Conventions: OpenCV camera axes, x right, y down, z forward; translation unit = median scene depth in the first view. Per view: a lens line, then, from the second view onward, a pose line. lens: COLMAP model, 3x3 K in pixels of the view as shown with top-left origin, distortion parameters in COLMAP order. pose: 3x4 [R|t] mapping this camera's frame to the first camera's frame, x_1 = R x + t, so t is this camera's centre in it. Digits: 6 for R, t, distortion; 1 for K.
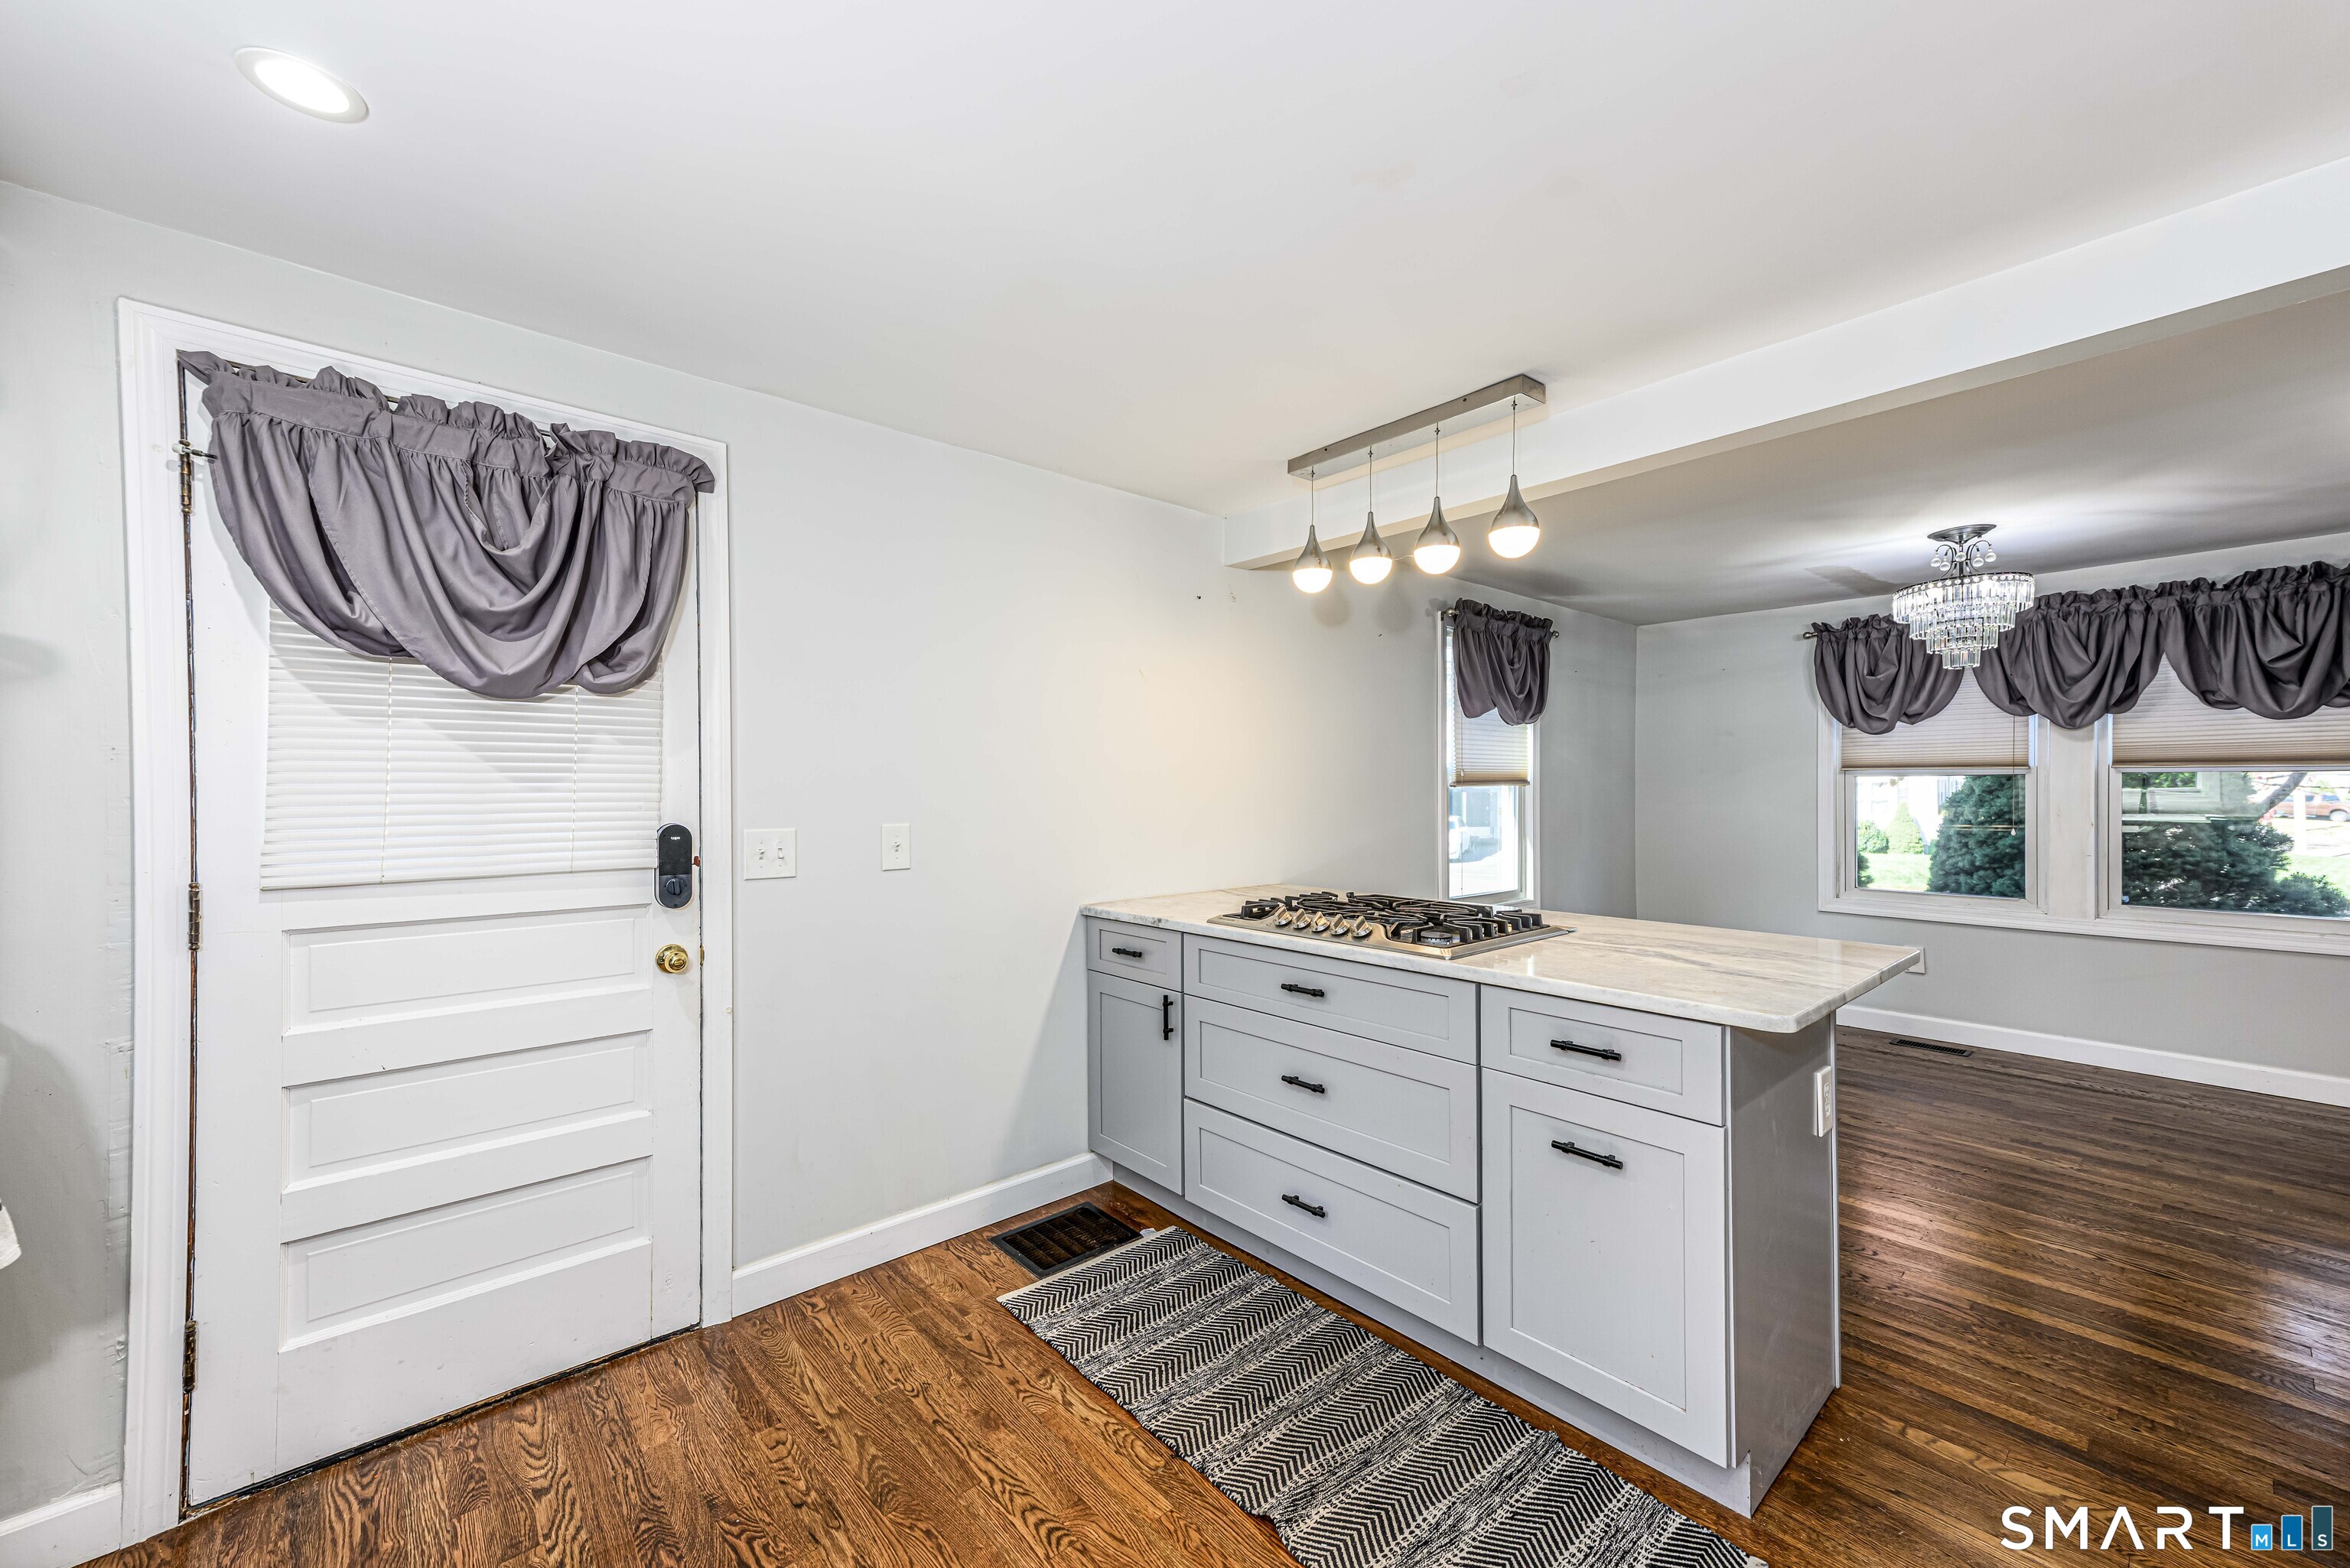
lens RADIAL K [[916.7, 0, 1160.7], [0, 916.7, 798.6], [0, 0, 1]] dist [0.017817, 0.000378]
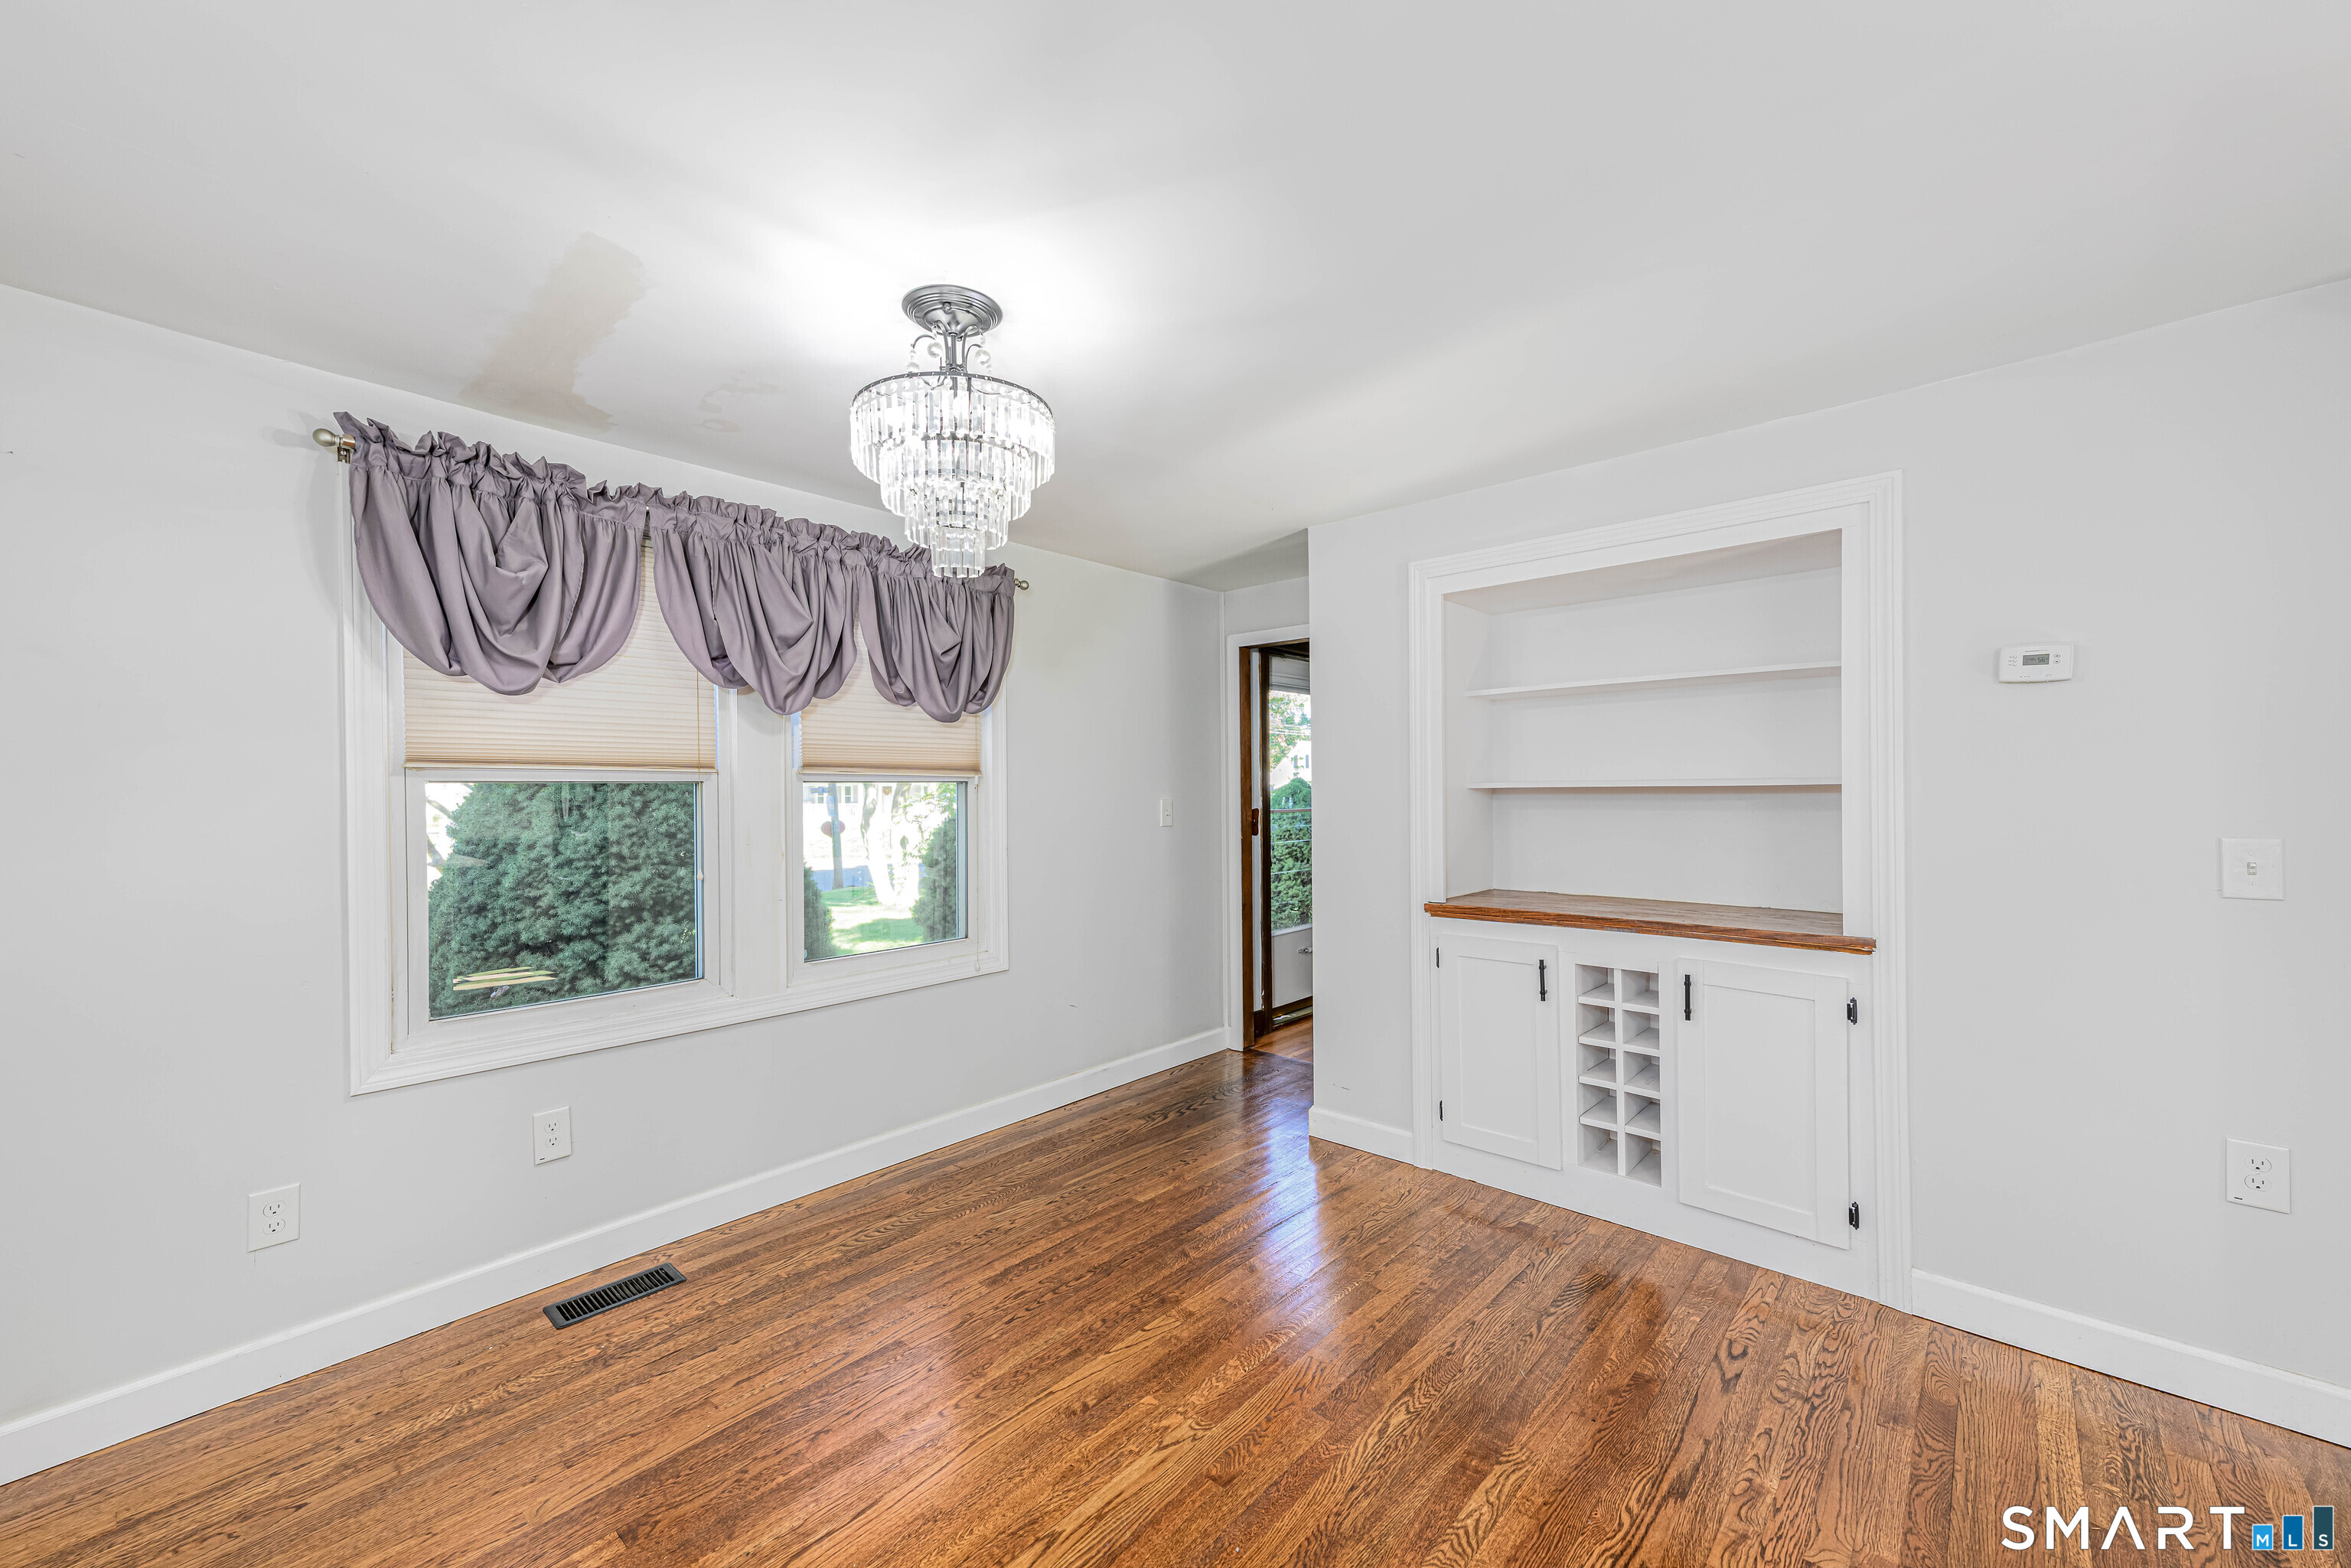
lens RADIAL K [[917.1, 0, 1169.3], [0, 917.1, 794.3], [0, 0, 1]] dist [0.017817, 0.000378]
pose [[-0.124568, 0.002846, 0.992207, 0.291653], [0.019974, 0.999800, -0.000360, -0.012078], [-0.992010, 0.019774, -0.124600, 0.829420]]
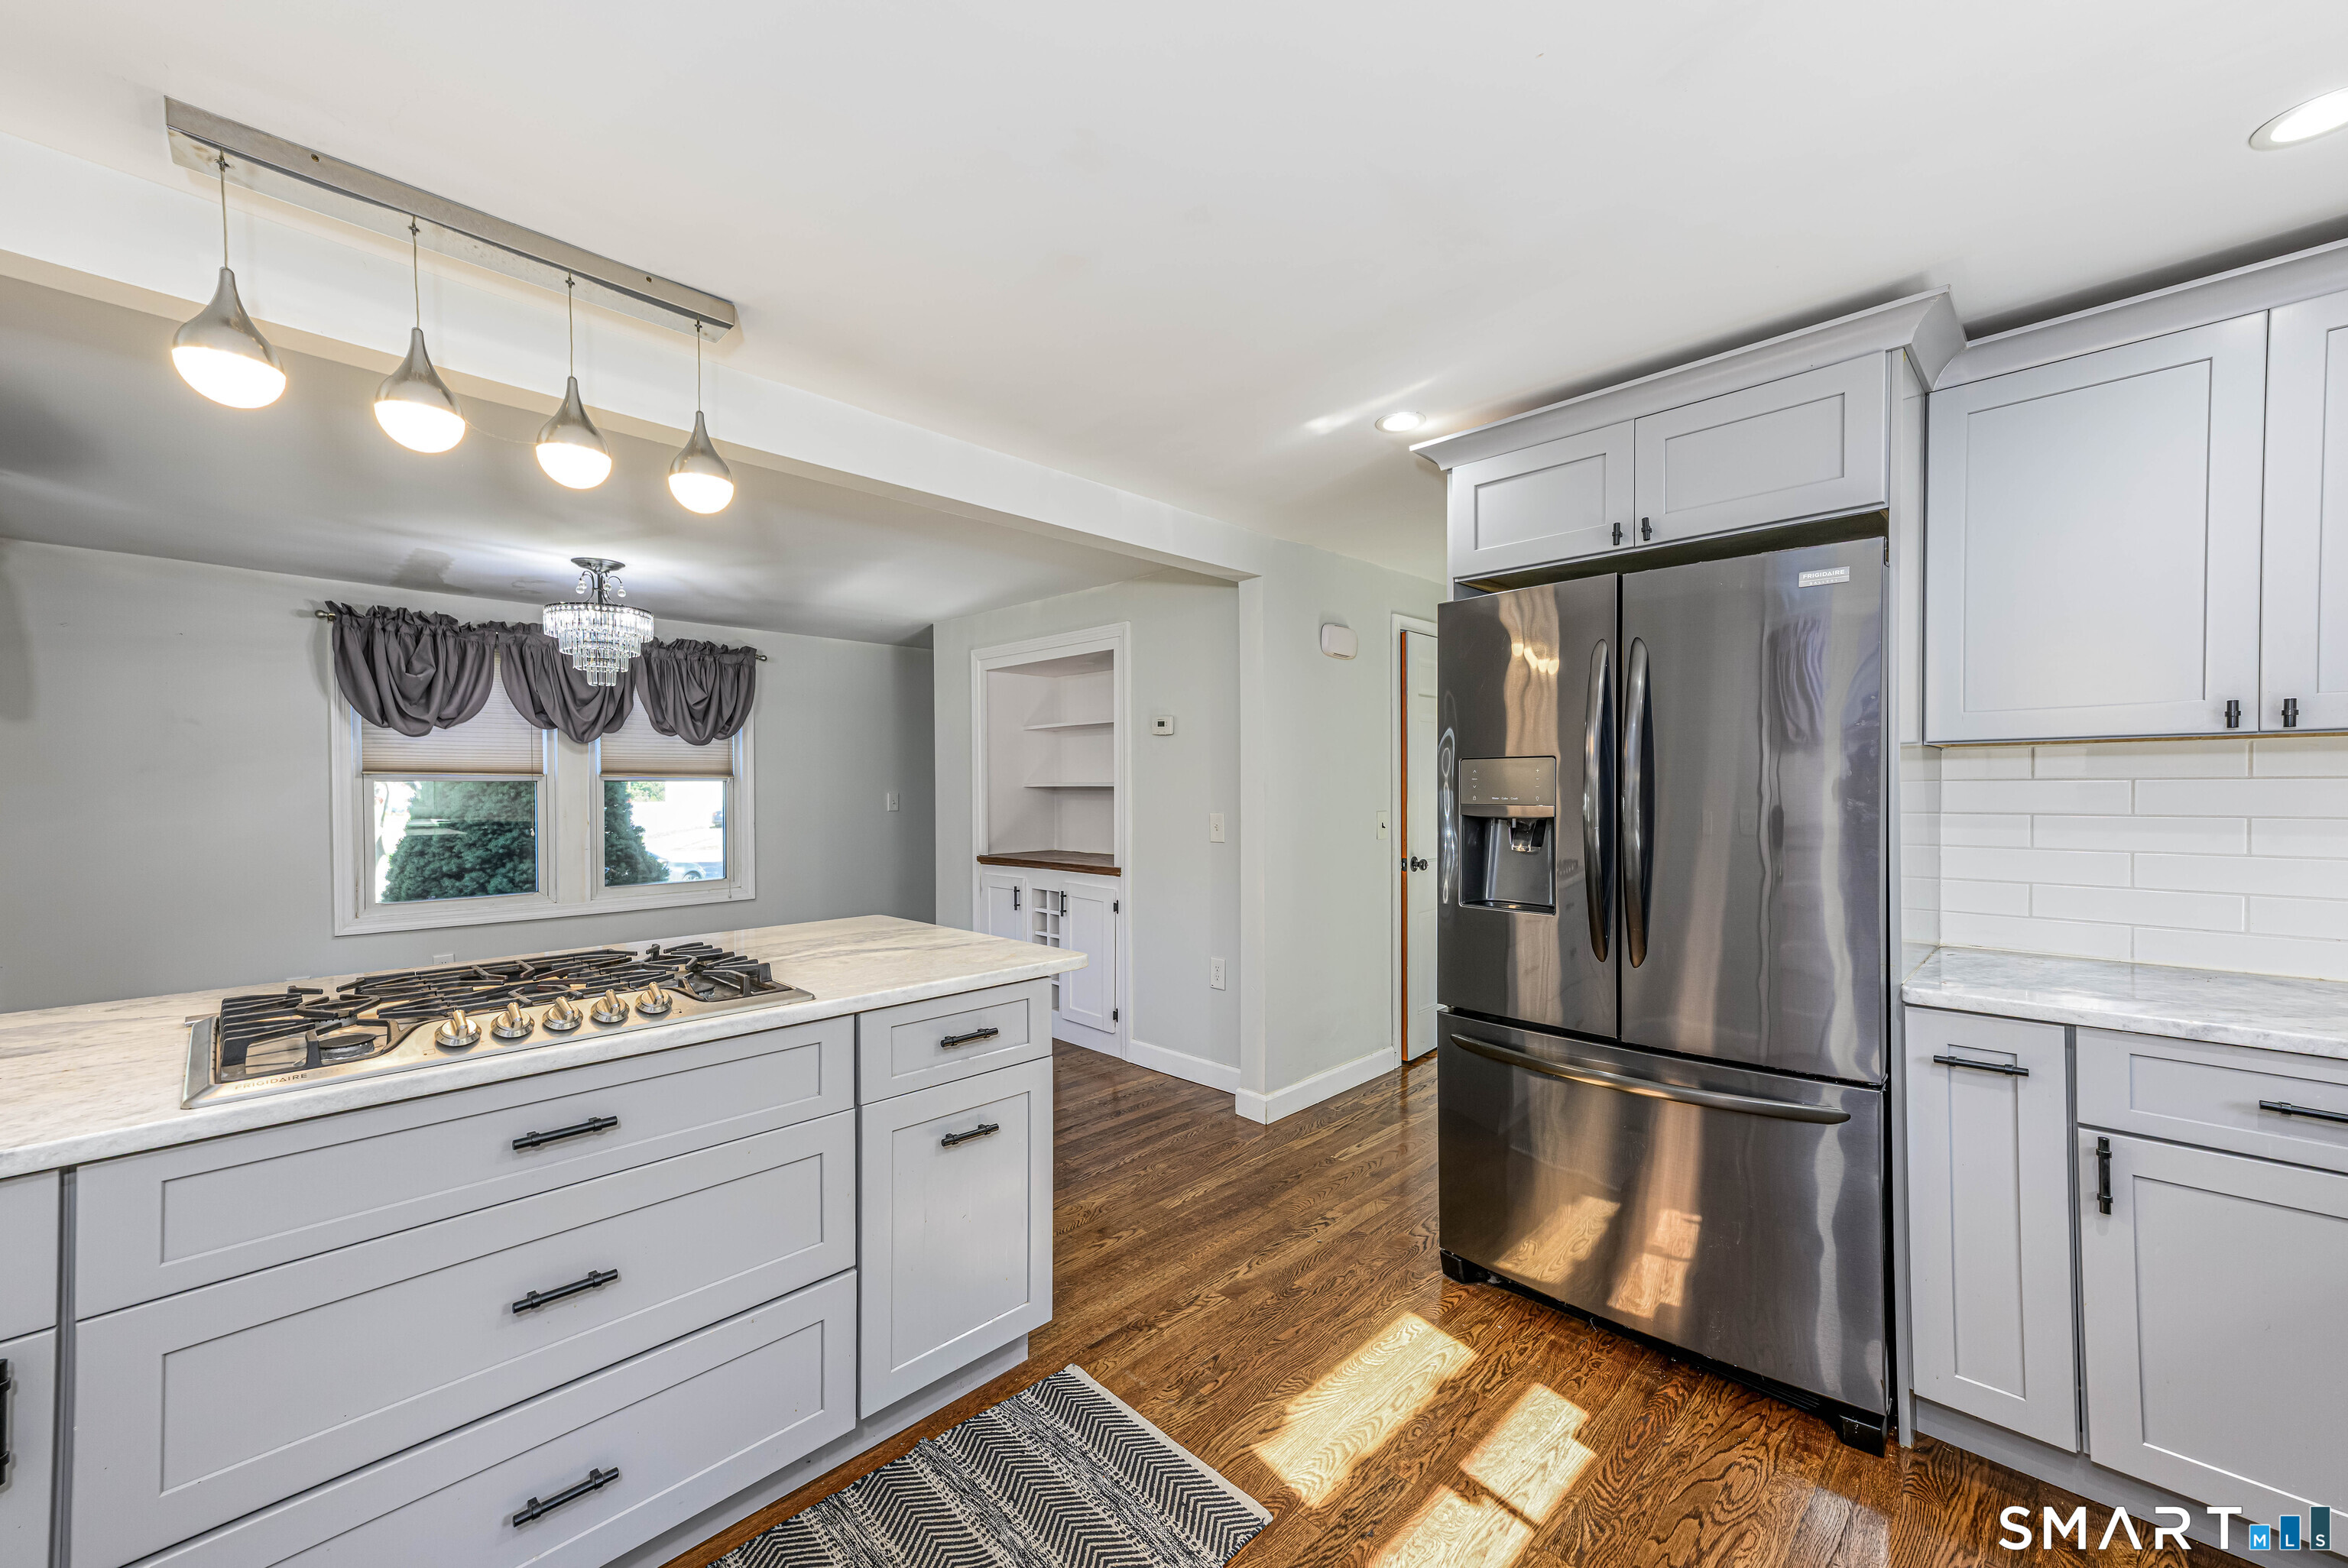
lens RADIAL K [[915.9, 0, 1167.0], [0, 915.9, 798.3], [0, 0, 1]] dist [0.017817, 0.000378]
pose [[-0.079425, -0.007697, 0.996811, -0.260621], [0.015078, 0.999847, 0.008922, -0.004183], [-0.996727, 0.015738, -0.079297, 0.361404]]
